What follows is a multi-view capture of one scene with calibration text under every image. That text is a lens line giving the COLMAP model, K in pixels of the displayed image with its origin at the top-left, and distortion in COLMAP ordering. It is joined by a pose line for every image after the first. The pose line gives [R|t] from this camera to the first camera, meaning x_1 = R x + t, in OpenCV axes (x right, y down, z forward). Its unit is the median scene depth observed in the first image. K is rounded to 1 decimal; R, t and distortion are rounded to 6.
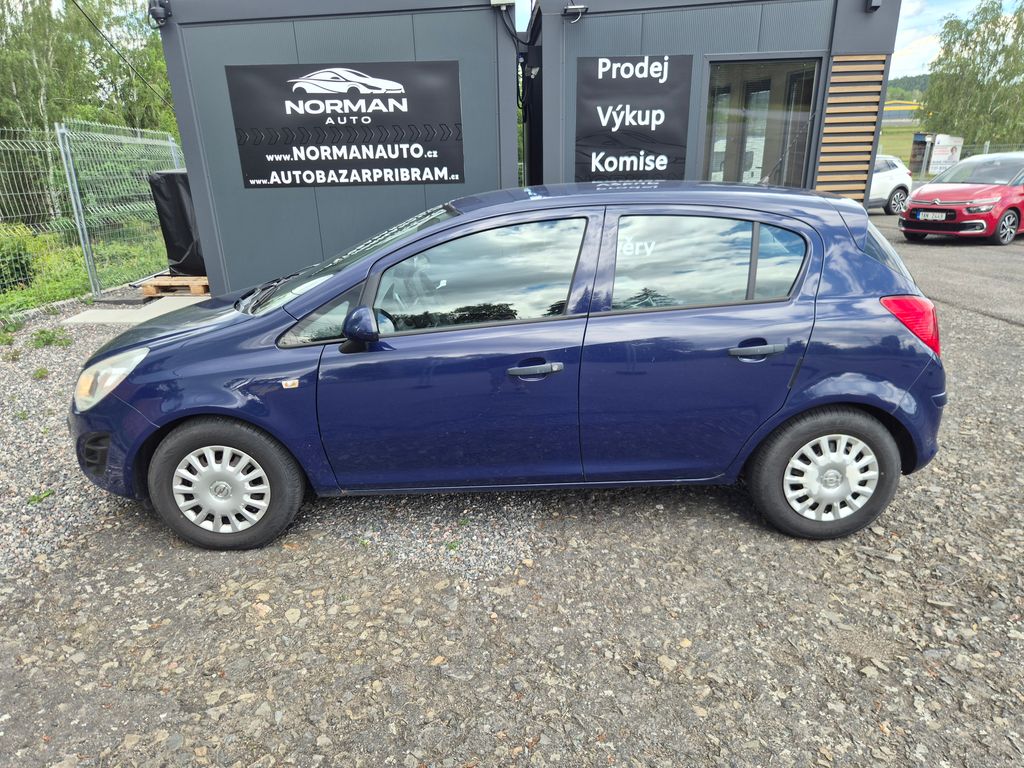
lens RADIAL K [[684.9, 0, 504.6], [0, 684.9, 392.0], [0, 0, 1]] dist [0.046499, -0.036150]
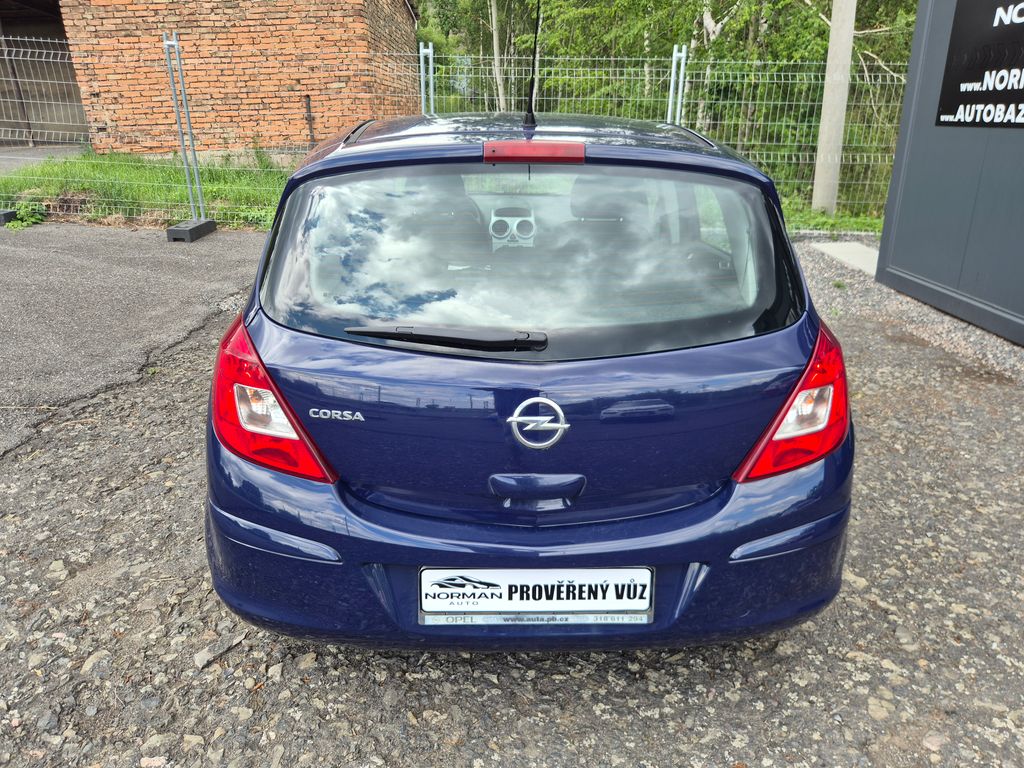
lens RADIAL K [[684.9, 0, 509.3], [0, 684.9, 387.3], [0, 0, 1]] dist [0.046499, -0.036150]
pose [[0.019666, 0.392488, -0.919547, 0.505926], [-0.327270, 0.871583, 0.365016, -0.164276], [0.944726, 0.293762, 0.145590, 0.507565]]
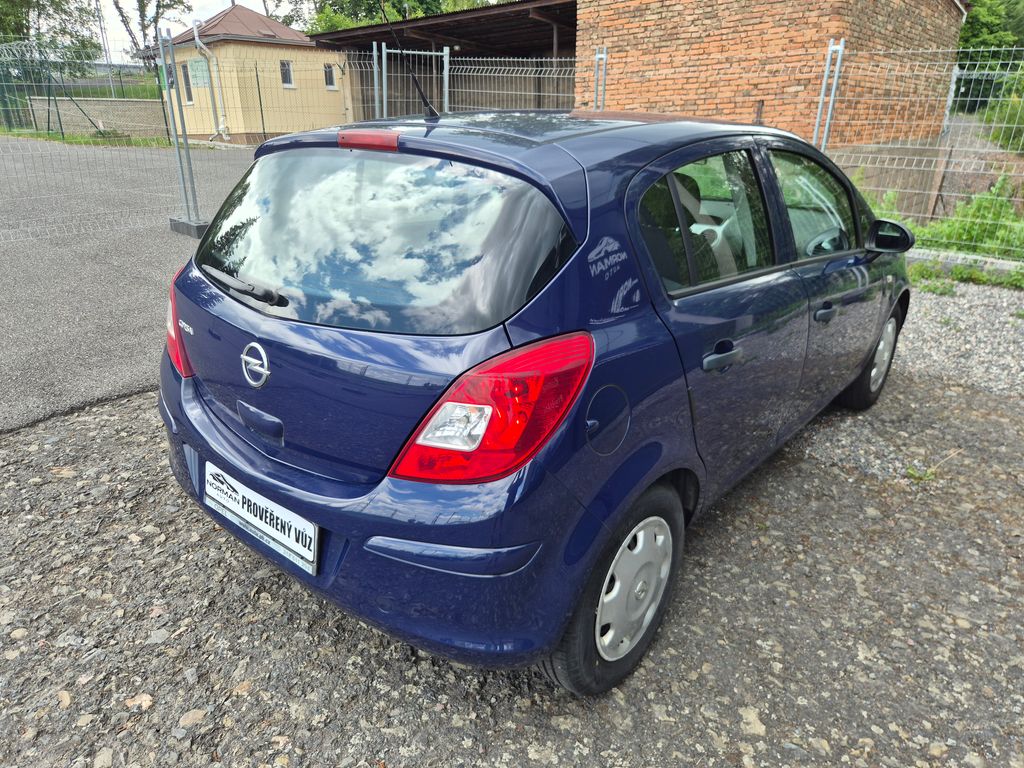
lens RADIAL K [[684.9, 0, 502.2], [0, 684.9, 385.0], [0, 0, 1]] dist [0.046499, -0.036150]
pose [[-0.645484, 0.294889, -0.704550, 0.431859], [-0.239996, 0.797425, 0.553638, -0.241276], [0.725088, 0.526454, -0.443953, 0.748971]]
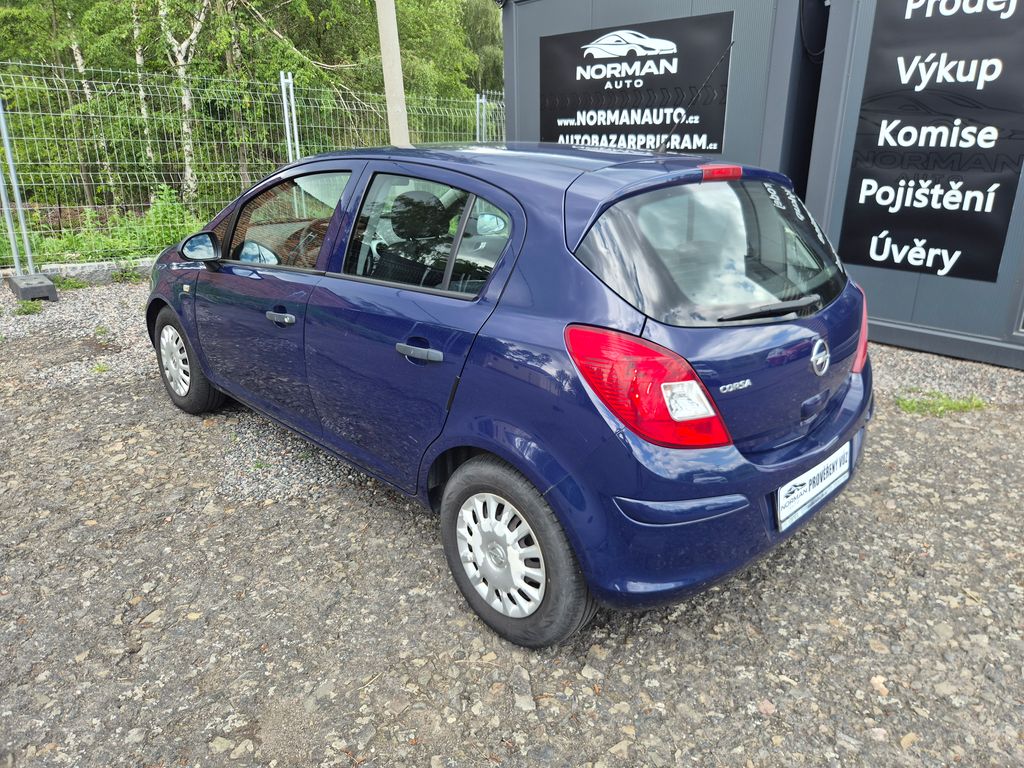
lens RADIAL K [[684.9, 0, 516.7], [0, 684.9, 375.0], [0, 0, 1]] dist [0.046499, -0.036150]
pose [[0.699996, 0.262512, -0.664149, 0.421440], [-0.256811, 0.960307, 0.108900, -0.064649], [0.666374, 0.094331, 0.739626, 0.211915]]
